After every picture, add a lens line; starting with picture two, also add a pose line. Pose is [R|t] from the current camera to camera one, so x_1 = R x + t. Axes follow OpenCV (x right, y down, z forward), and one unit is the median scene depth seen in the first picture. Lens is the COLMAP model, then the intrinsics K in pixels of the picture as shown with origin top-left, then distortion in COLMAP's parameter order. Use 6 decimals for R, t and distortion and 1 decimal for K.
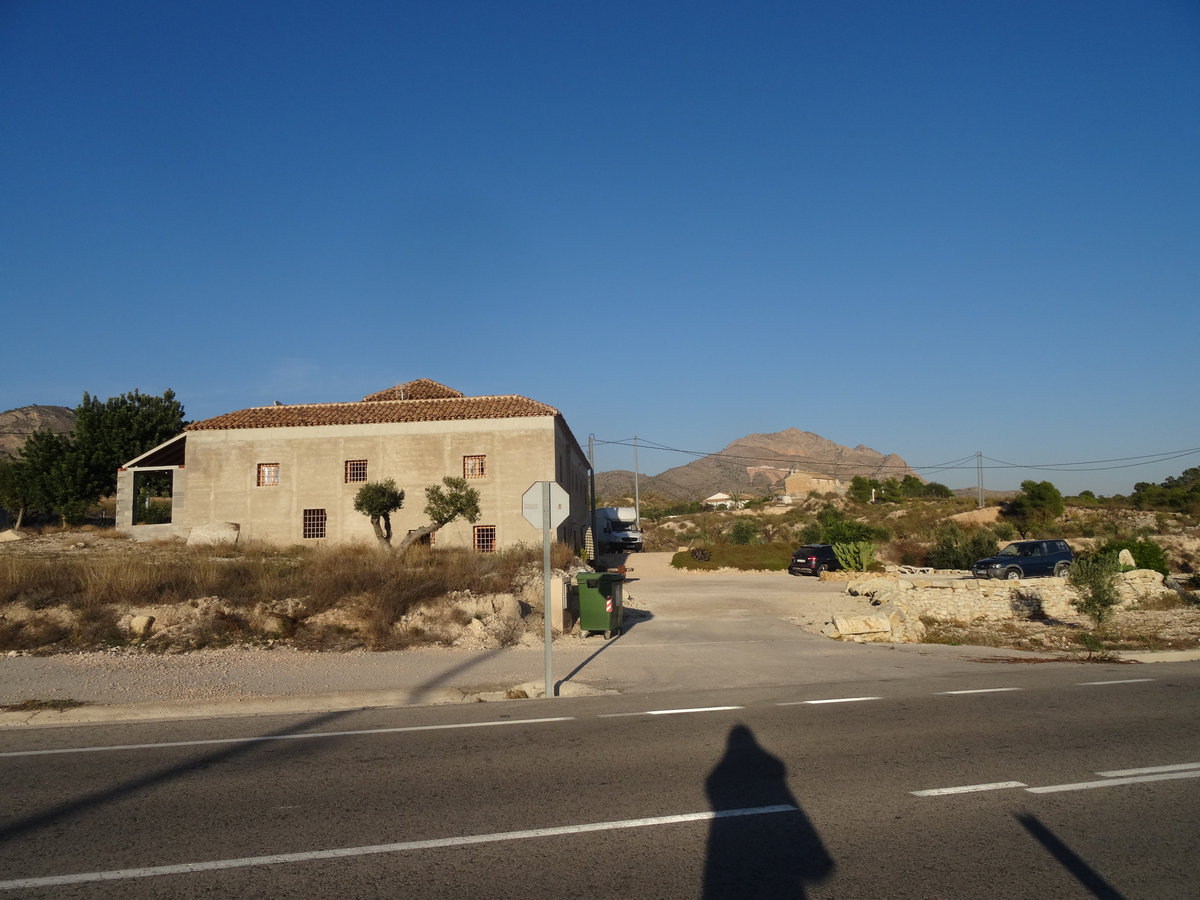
lens RADIAL K [[858.0, 0, 601.5], [0, 858.0, 449.0], [0, 0, 1]] dist [0.001782, -0.008242]
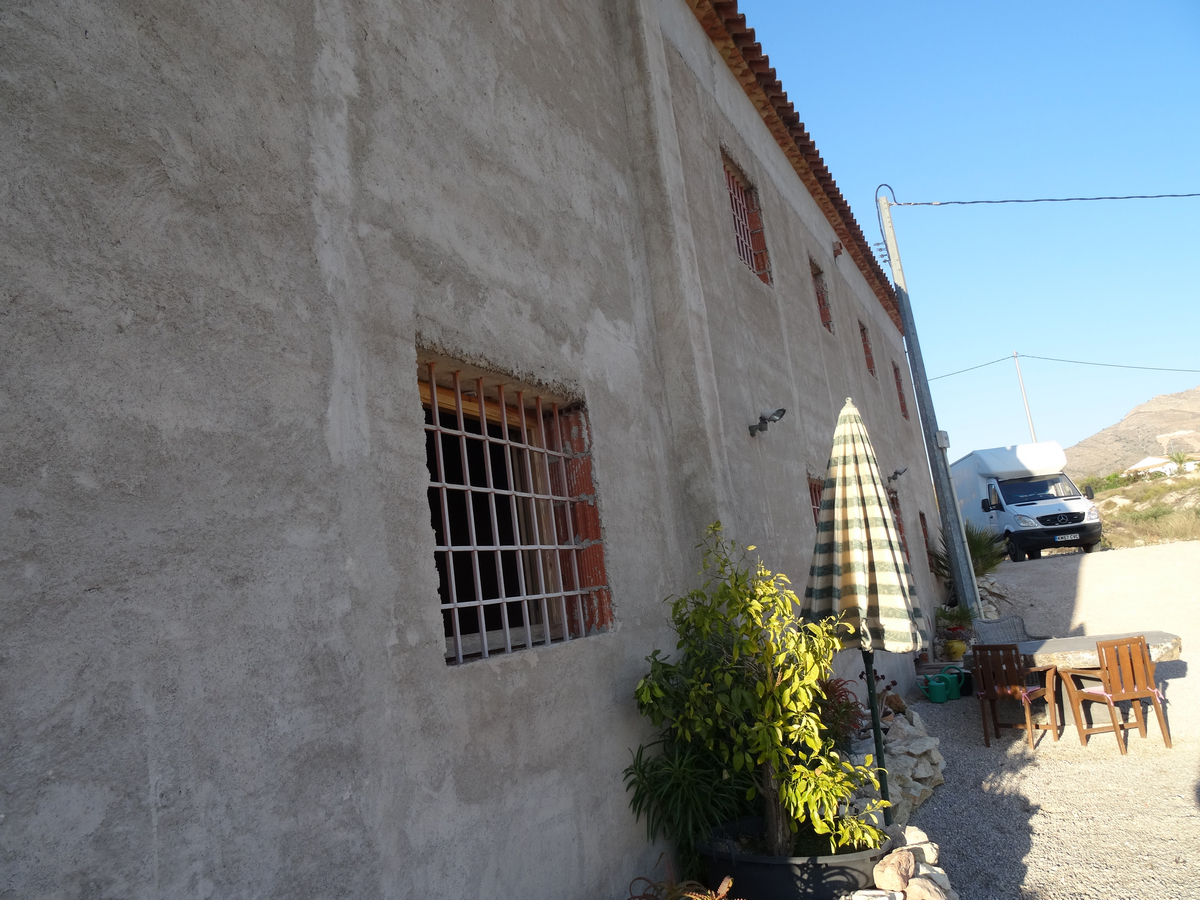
lens RADIAL K [[858.0, 0, 601.5], [0, 858.0, 449.0], [0, 0, 1]] dist [0.001782, -0.008242]
pose [[0.907454, -0.159452, -0.388720, 0.001903], [0.148752, 0.987190, -0.057687, 0.116889], [0.392939, -0.005475, 0.919548, 1.004692]]
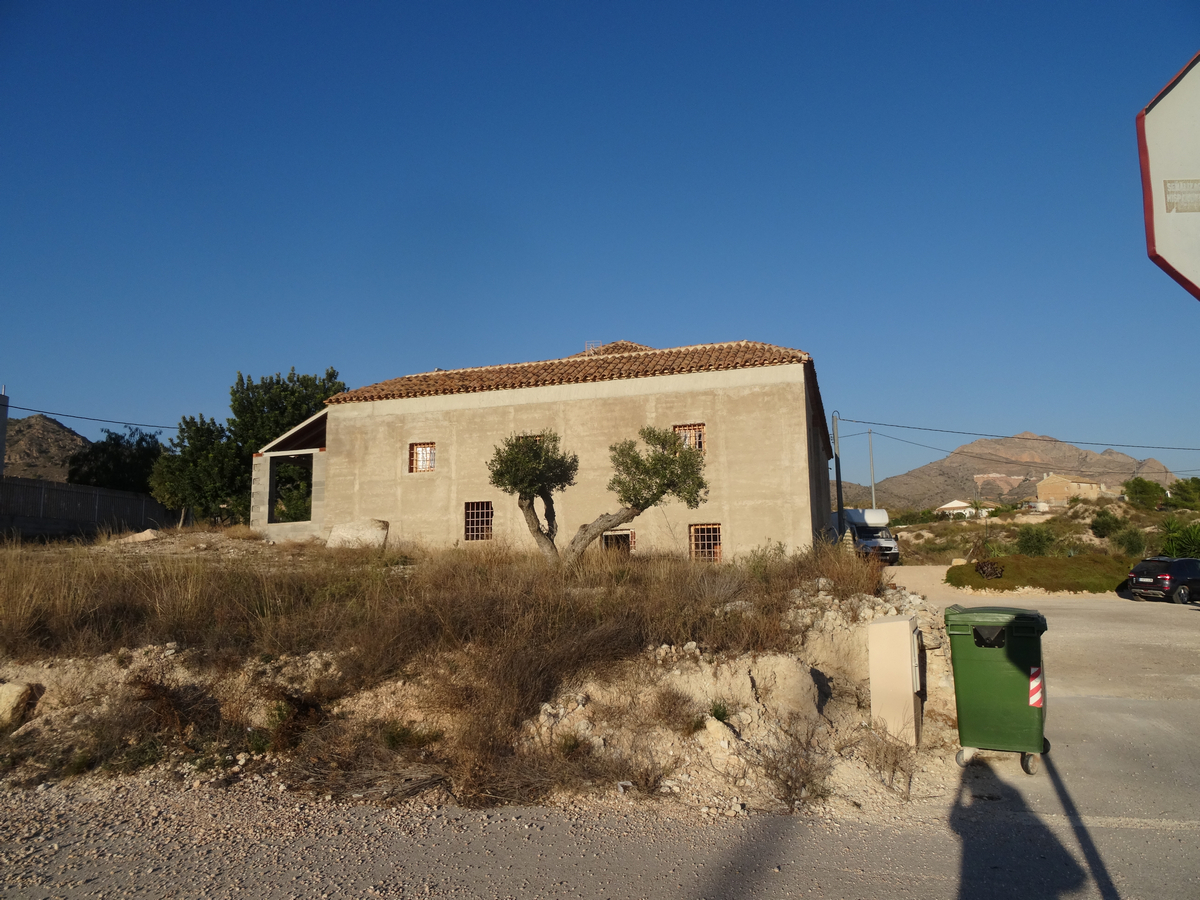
lens RADIAL K [[858.0, 0, 601.5], [0, 858.0, 449.0], [0, 0, 1]] dist [0.001782, -0.008242]
pose [[0.971152, -0.019385, -0.237672, -0.049536], [0.016238, 0.999753, -0.015192, 0.036879], [0.237908, 0.010894, 0.971227, 0.293313]]
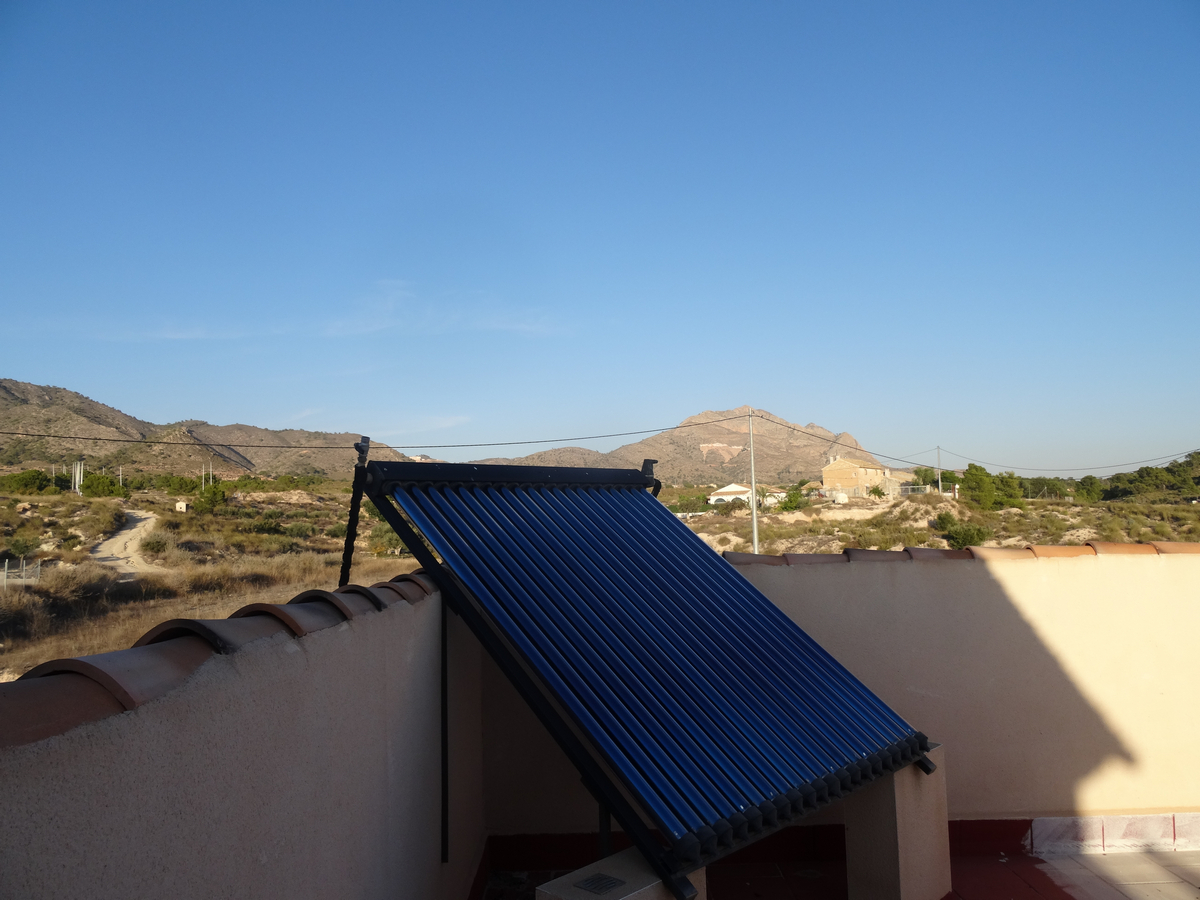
lens RADIAL K [[858.0, 0, 601.5], [0, 858.0, 449.0], [0, 0, 1]] dist [0.001782, -0.008242]
pose [[0.998285, 0.006283, 0.058204, -0.215642], [-0.007903, 0.999586, 0.027655, -0.017422], [-0.058006, -0.028067, 0.997922, 1.431902]]
